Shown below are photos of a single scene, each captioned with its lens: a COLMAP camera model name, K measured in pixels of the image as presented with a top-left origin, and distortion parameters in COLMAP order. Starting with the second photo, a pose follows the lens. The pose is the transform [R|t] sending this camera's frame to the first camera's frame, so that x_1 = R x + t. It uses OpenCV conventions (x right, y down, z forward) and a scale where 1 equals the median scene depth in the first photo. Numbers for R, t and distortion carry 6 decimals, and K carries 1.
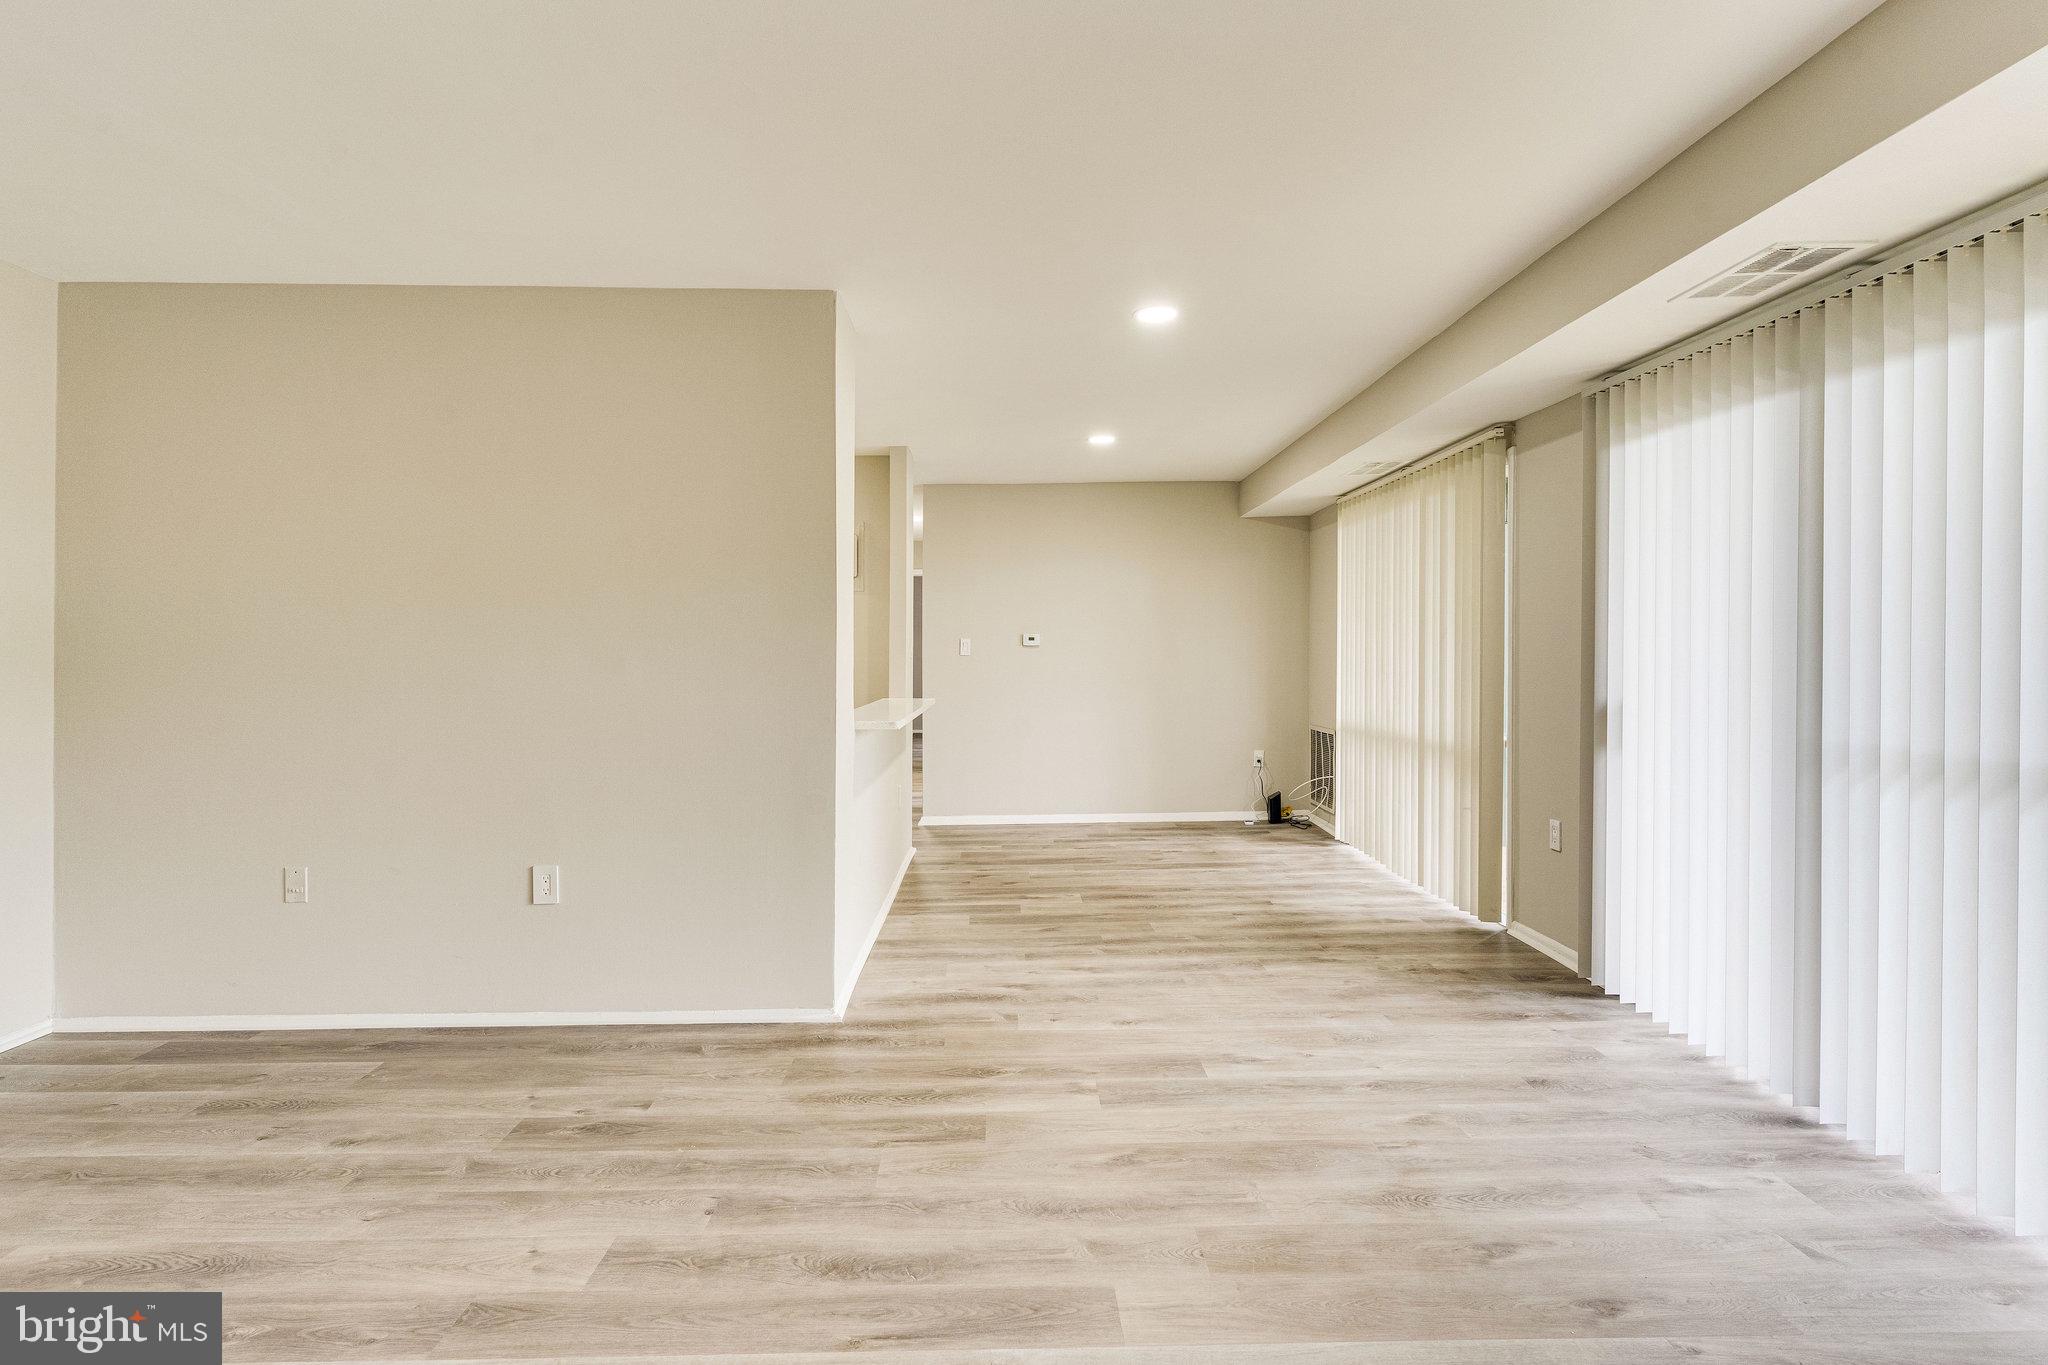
lens RADIAL K [[976.2, 0, 1015.6], [0, 976.2, 647.3], [0, 0, 1]] dist [-0.001423, 0.001689]
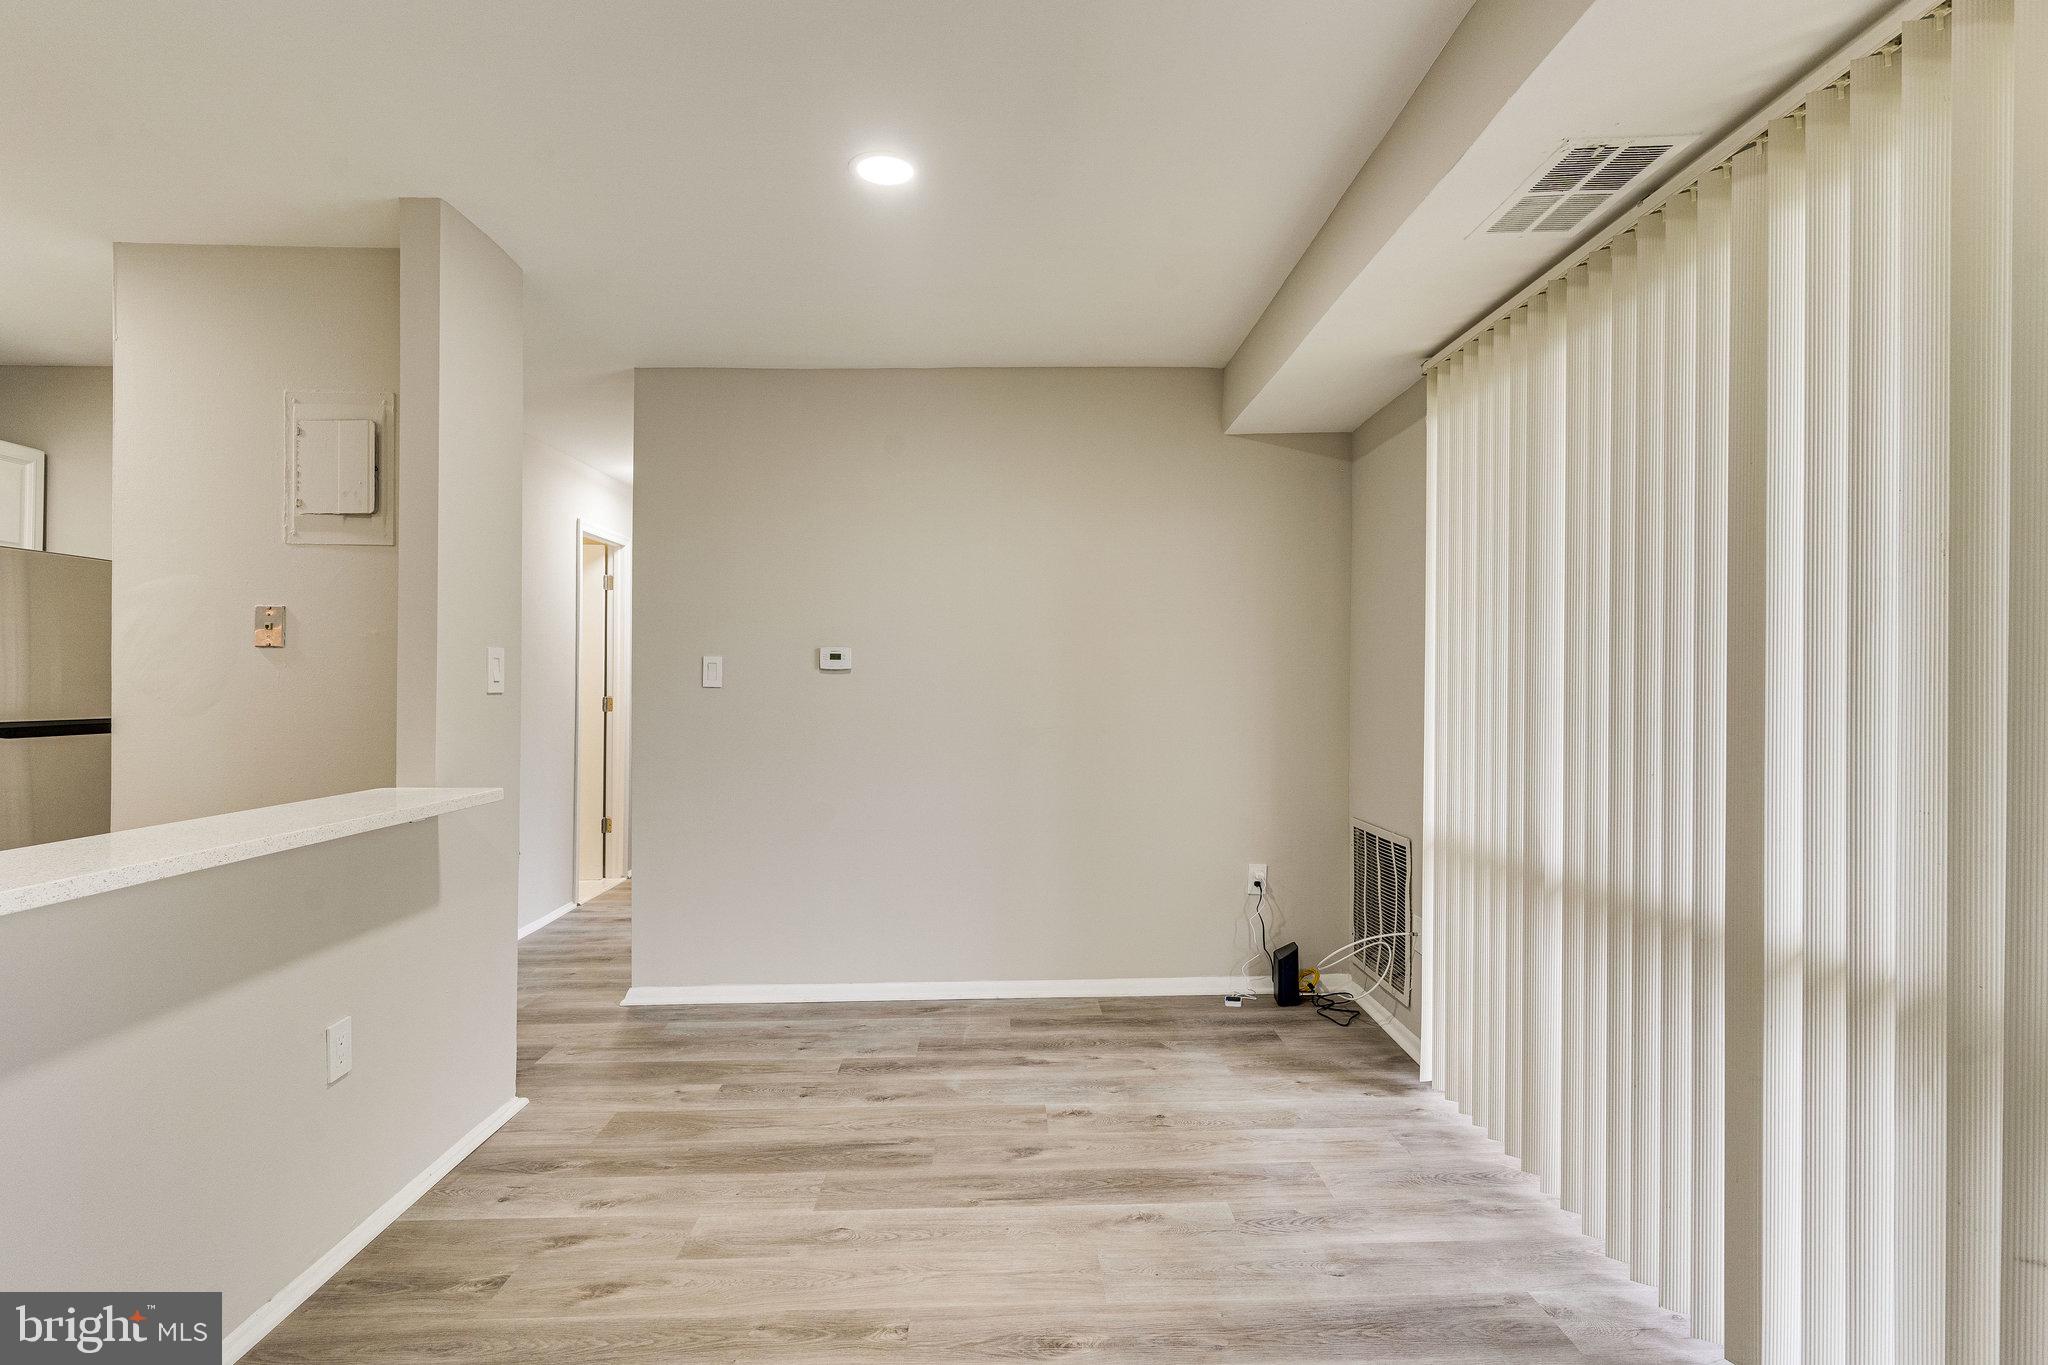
lens RADIAL K [[976.2, 0, 1017.1], [0, 976.2, 687.6], [0, 0, 1]] dist [-0.001423, 0.001689]
pose [[0.999911, 0.002096, -0.013168, 0.287397], [-0.002121, 0.999996, -0.001917, 0.021689], [0.013164, 0.001944, 0.999911, 1.072563]]
